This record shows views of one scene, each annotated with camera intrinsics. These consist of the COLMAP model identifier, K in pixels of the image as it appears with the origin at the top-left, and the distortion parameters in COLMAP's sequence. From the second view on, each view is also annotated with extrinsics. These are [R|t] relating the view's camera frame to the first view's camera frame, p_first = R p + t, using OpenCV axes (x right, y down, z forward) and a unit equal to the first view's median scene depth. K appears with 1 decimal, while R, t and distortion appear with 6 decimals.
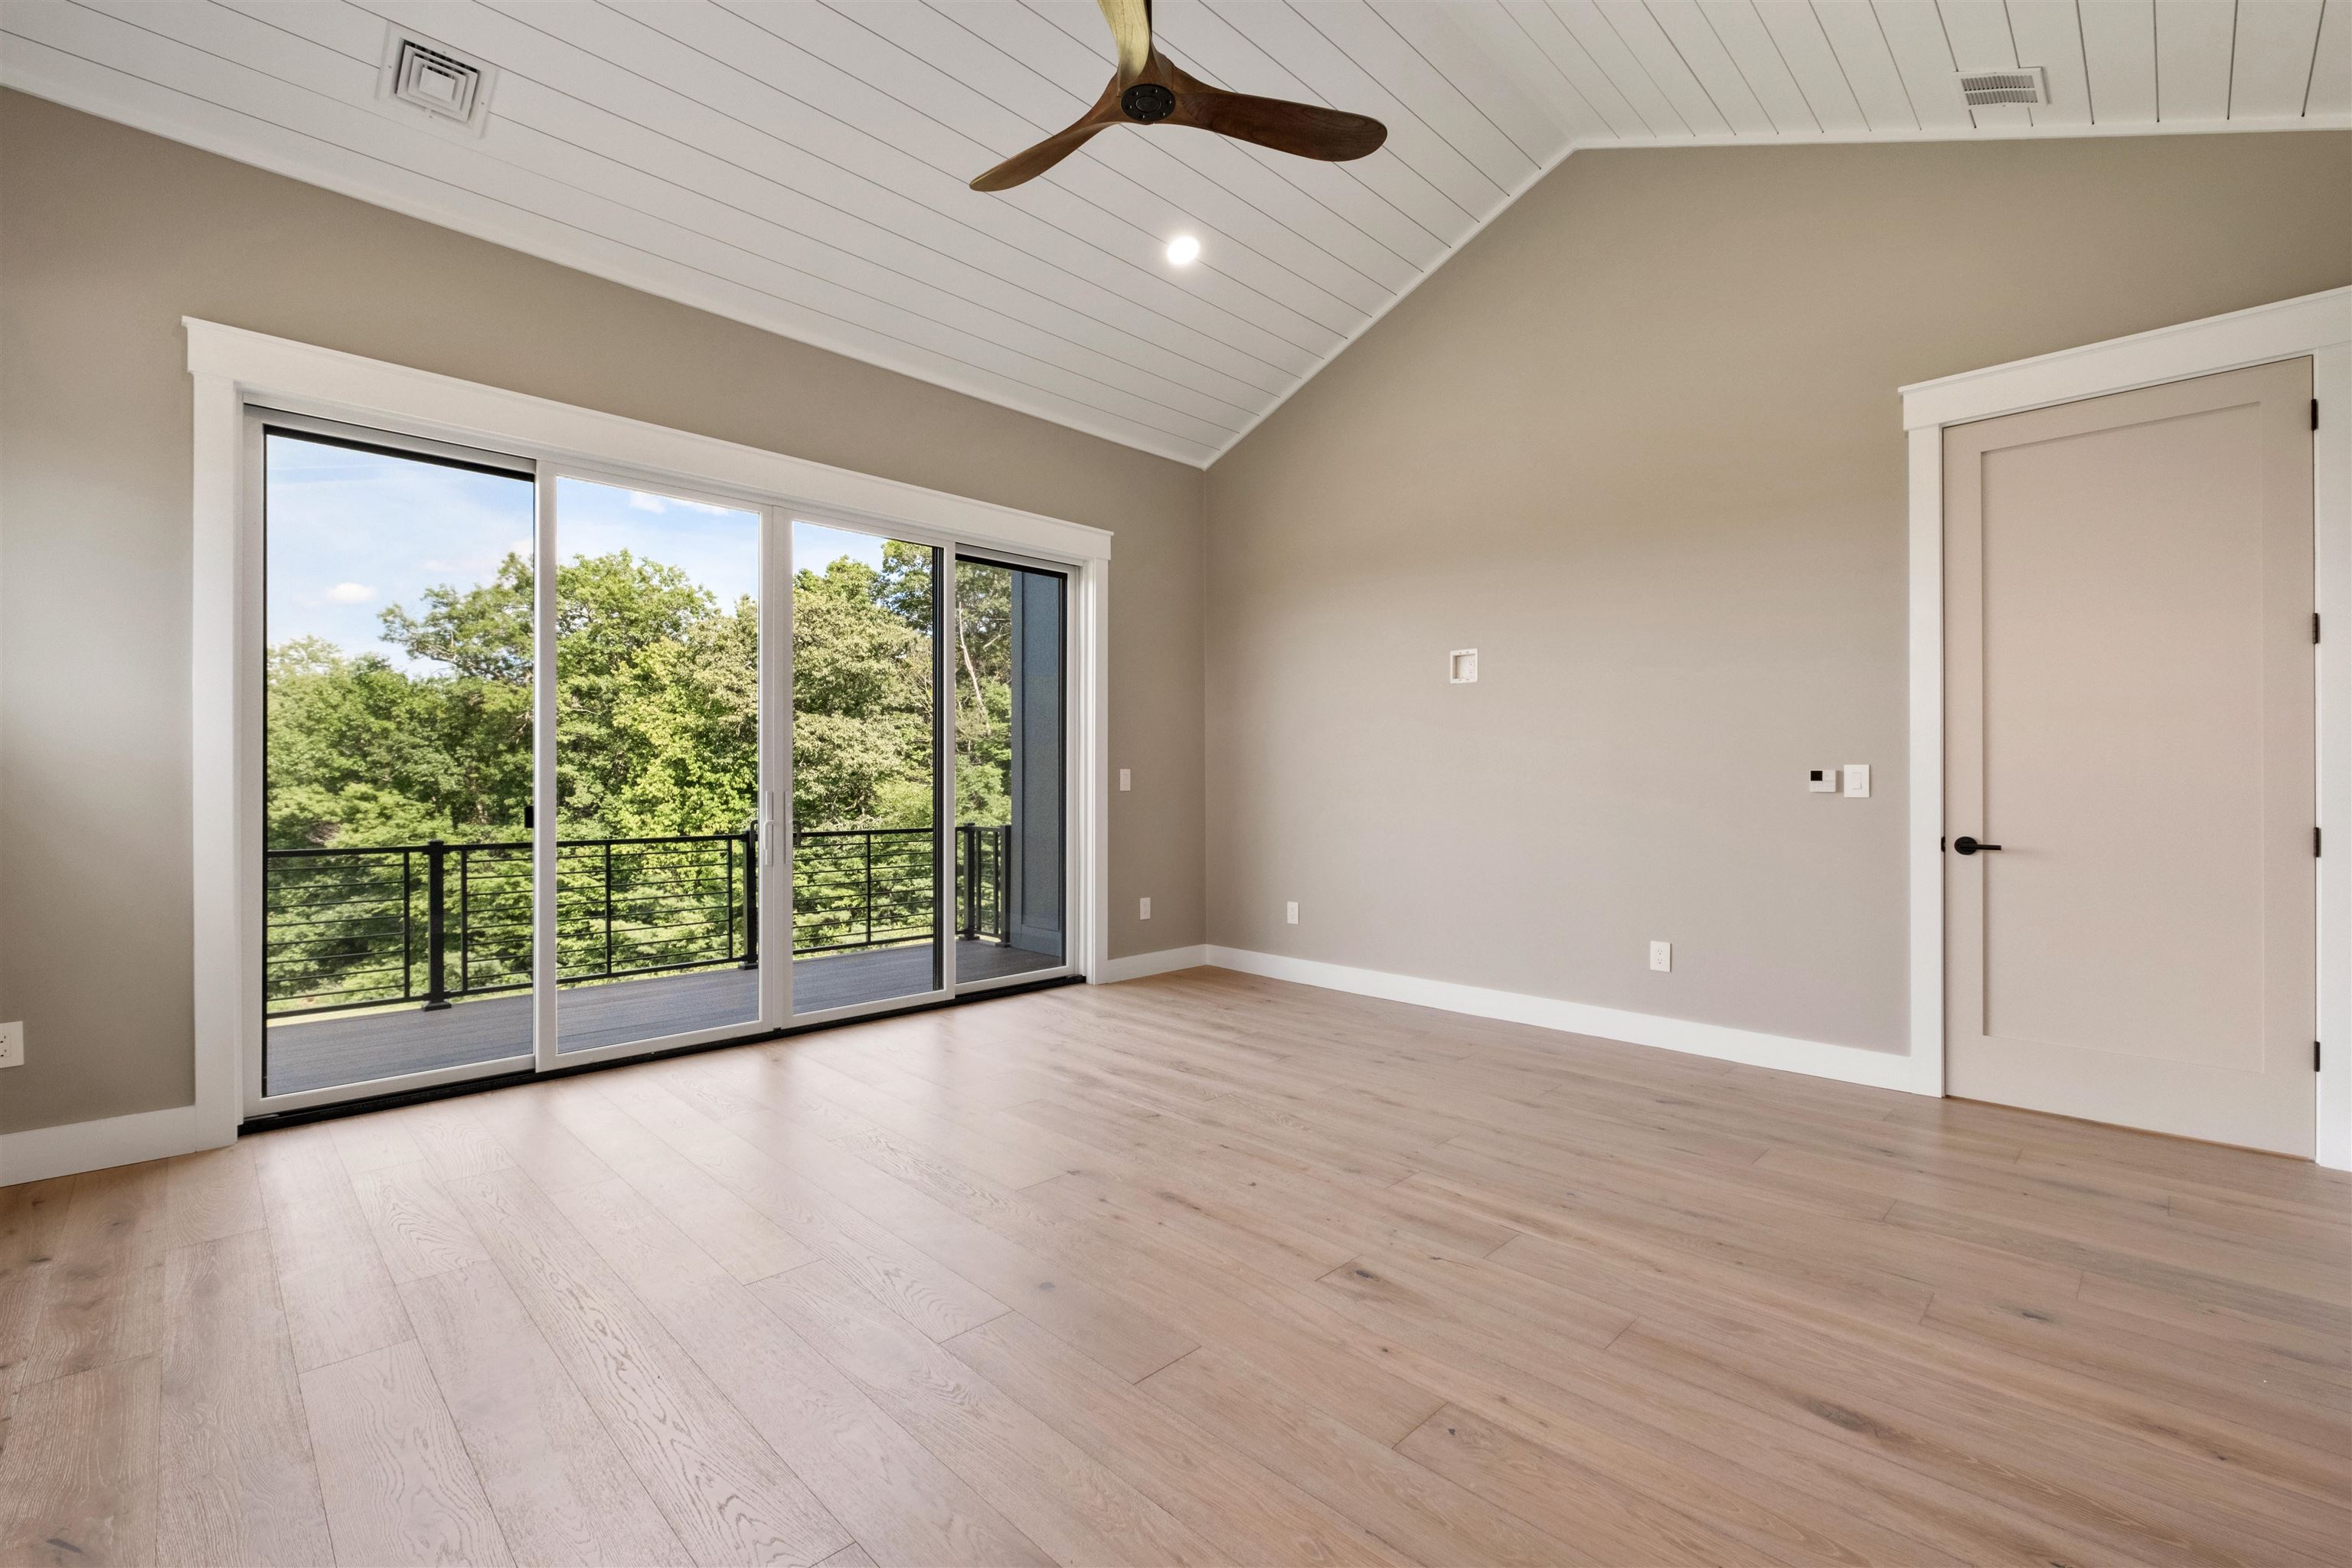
lens RADIAL K [[1005.3, 0, 1176.0], [0, 1005.3, 784.0], [0, 0, 1]] dist [0.000628, 0.000032]
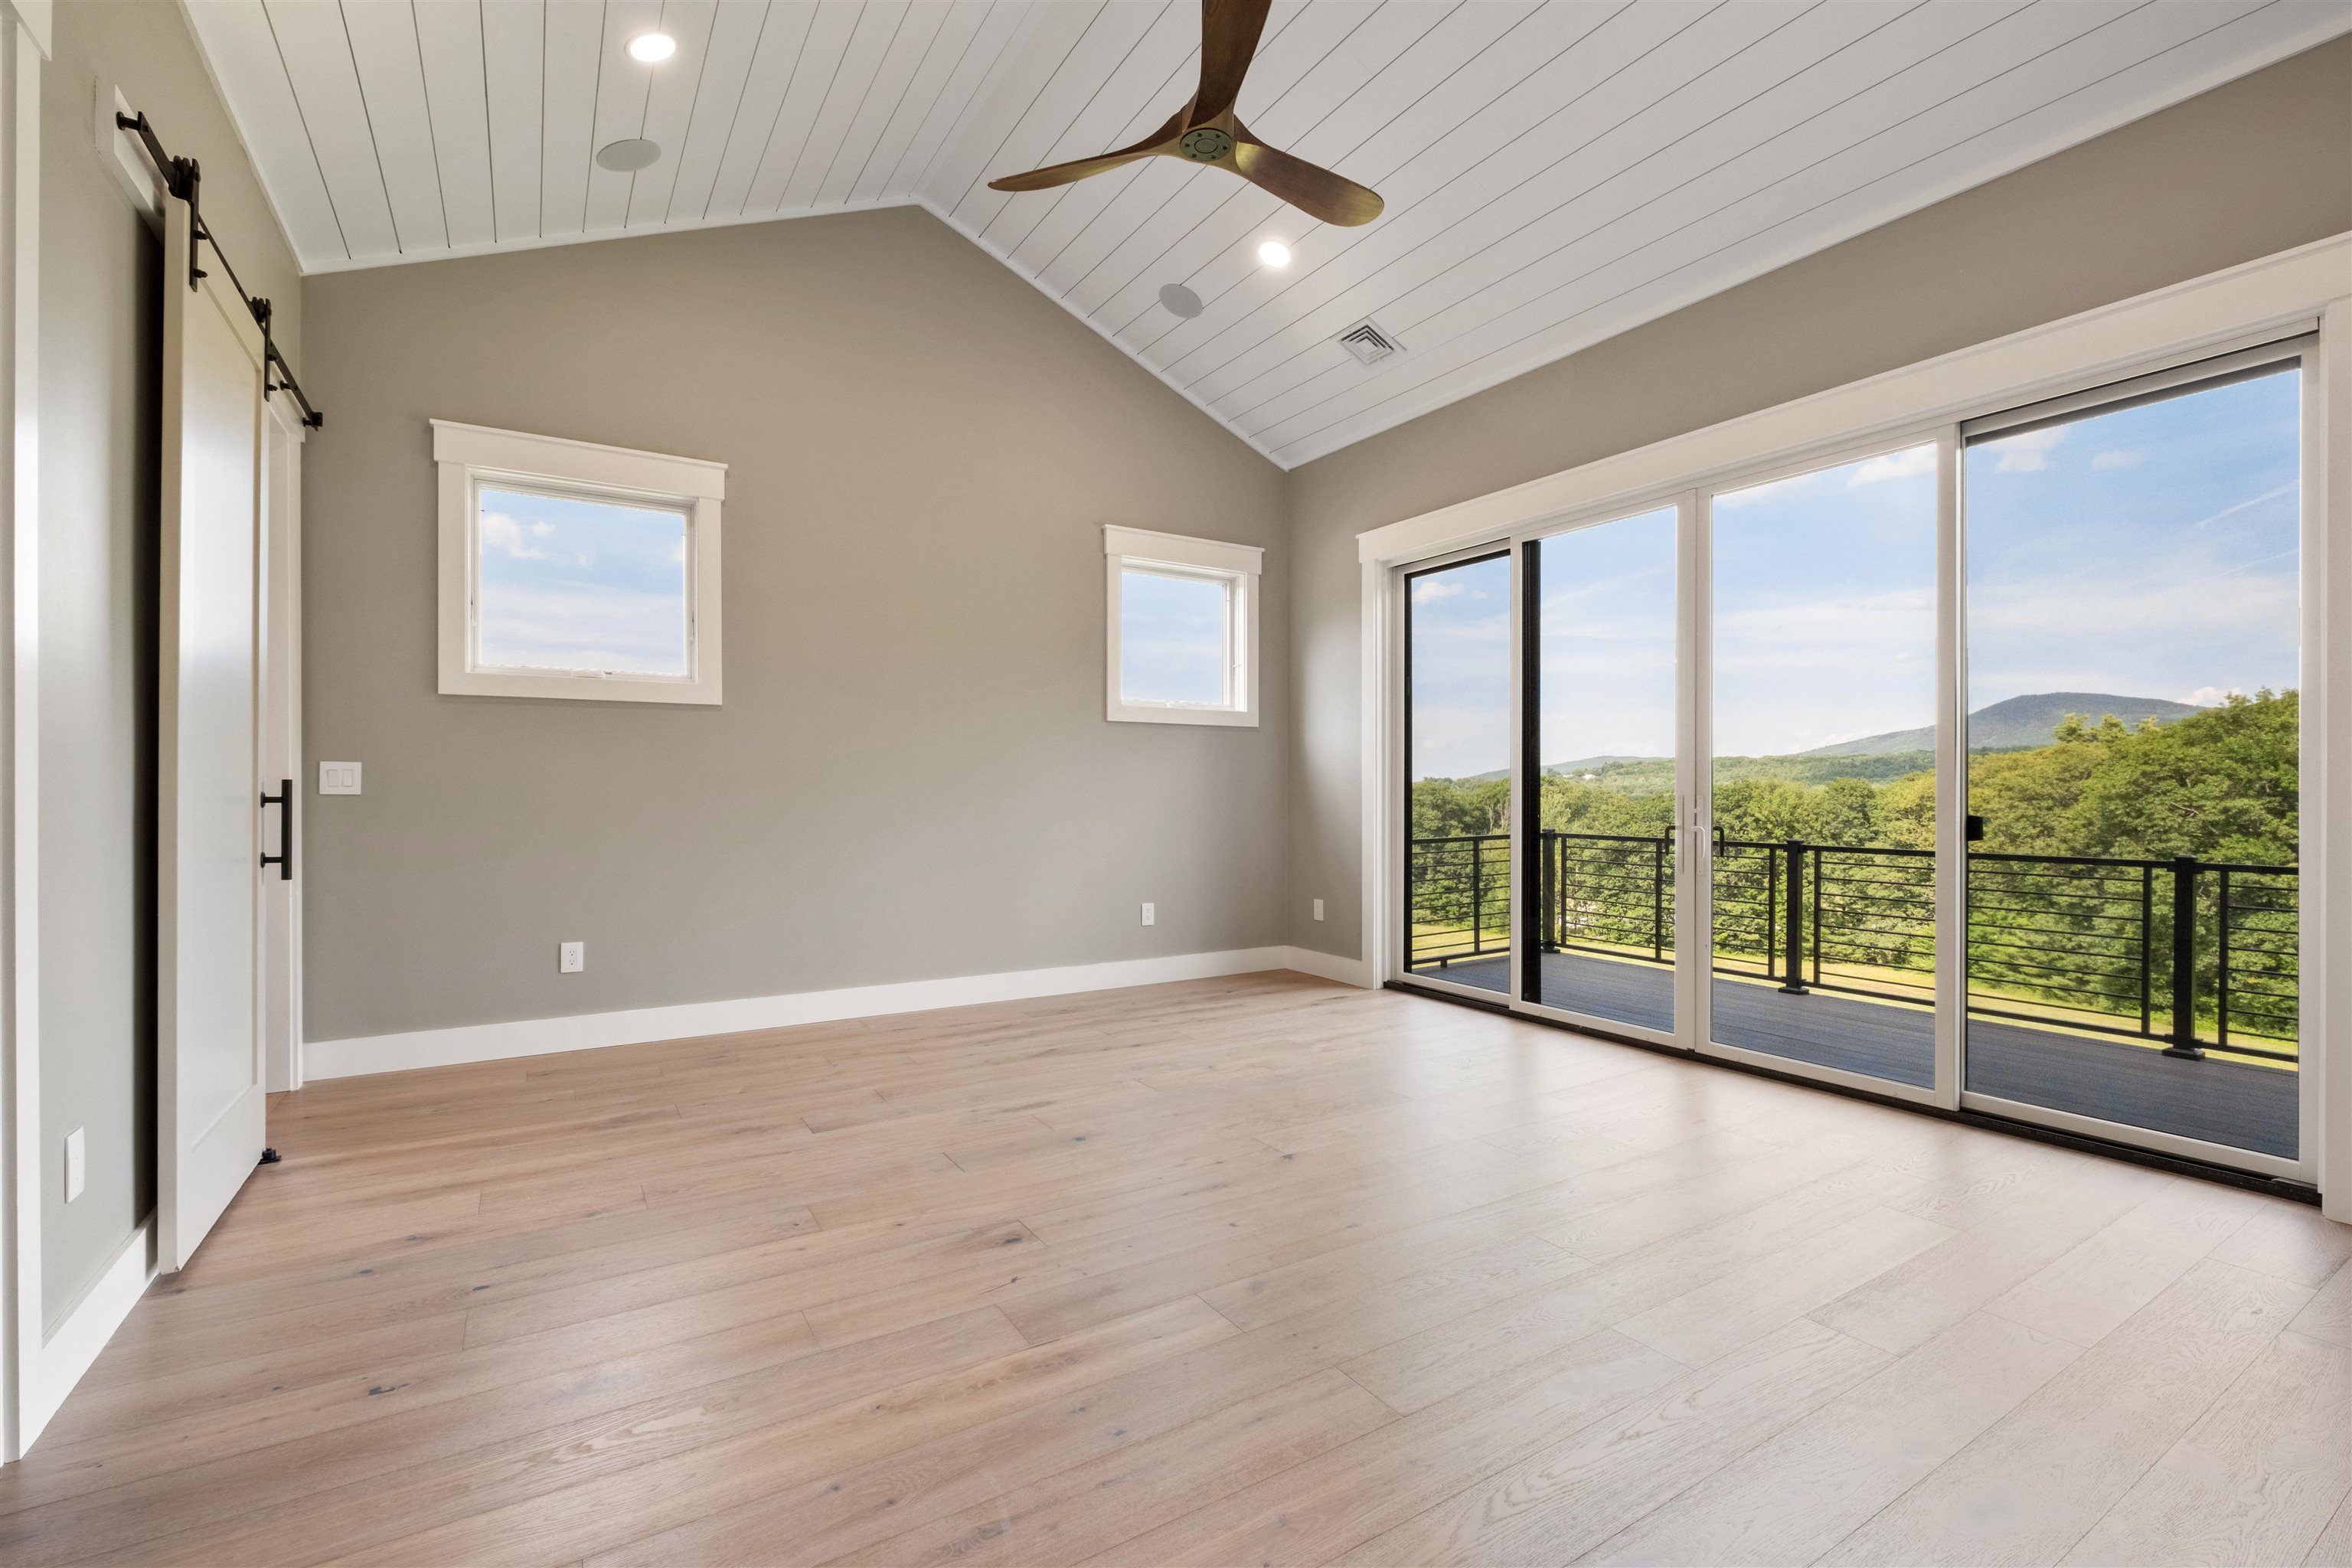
lens RADIAL K [[1015.7, 0, 1163.5], [0, 1015.7, 790.2], [0, 0, 1]] dist [0.000724, -0.000071]
pose [[-0.230563, 0.000313, -0.973057, 0.804019], [-0.002654, 0.999996, 0.000951, 0.005148], [0.973054, 0.002802, -0.230561, 0.940879]]
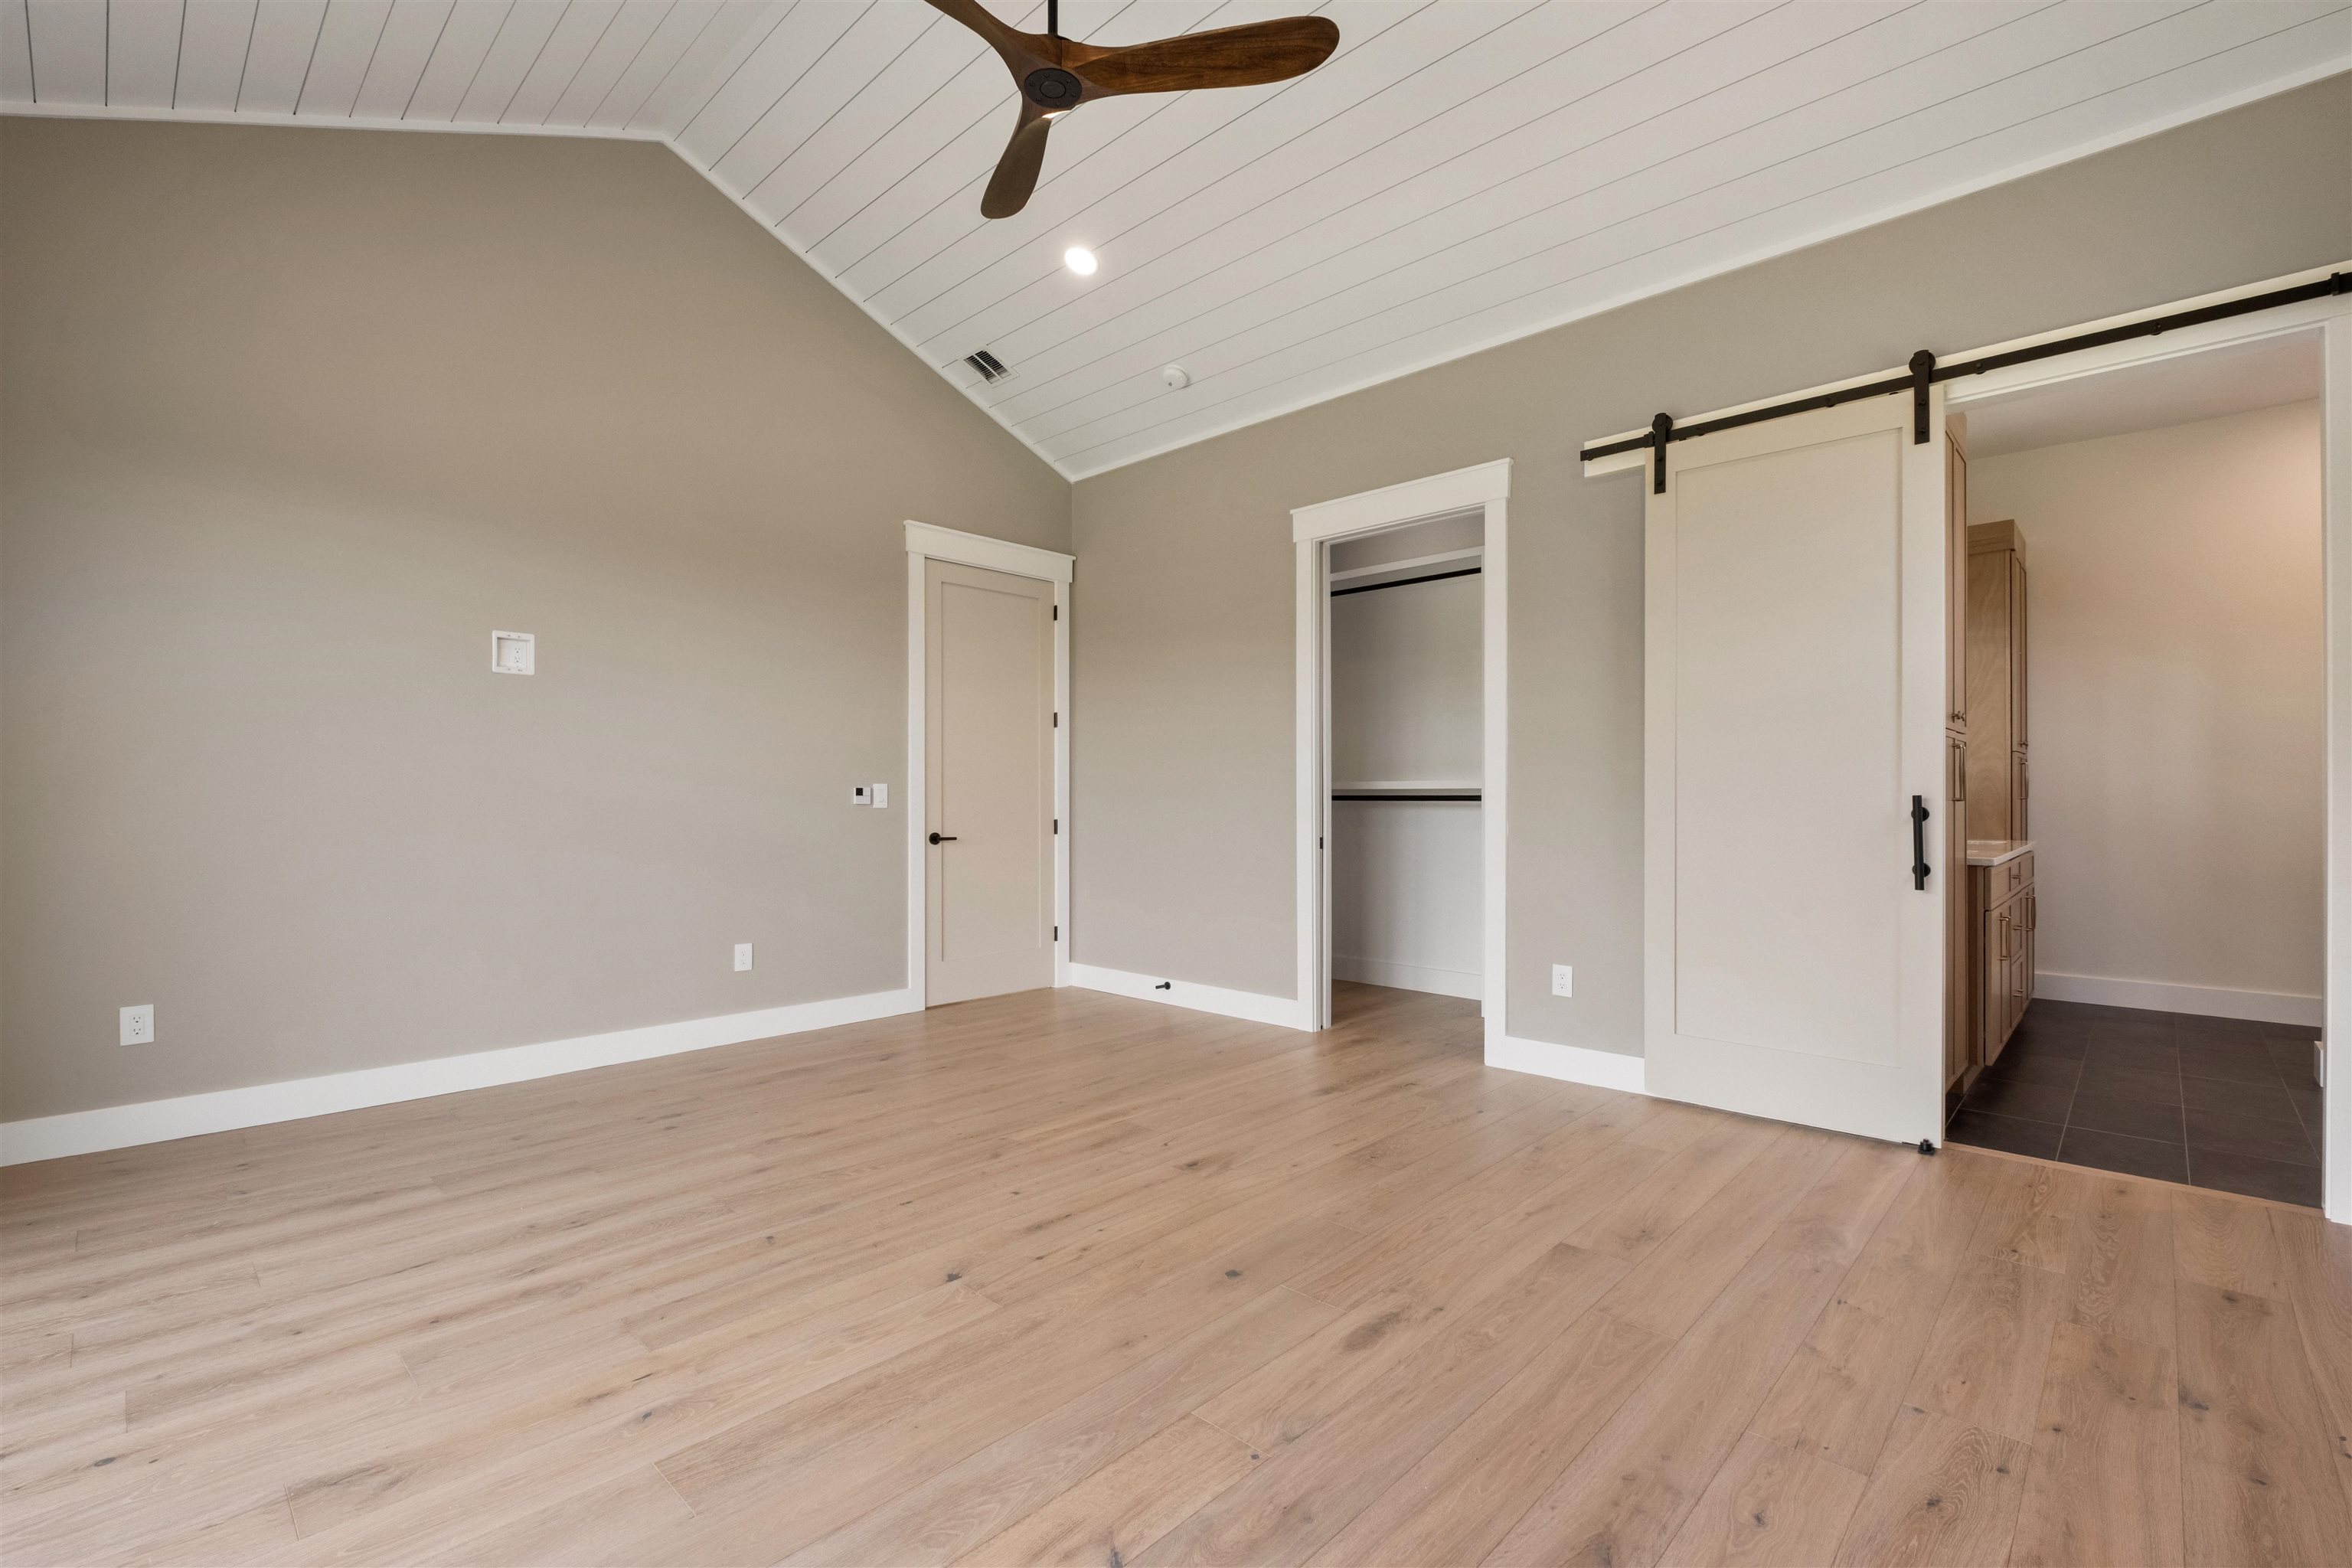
lens RADIAL K [[1015.7, 0, 1163.5], [0, 1015.7, 790.2], [0, 0, 1]] dist [0.000724, -0.000071]
pose [[-0.017535, 0.006688, 0.999824, -0.781768], [0.000602, 0.999978, -0.006678, -0.001034], [-0.999846, 0.000485, -0.017539, 0.711733]]
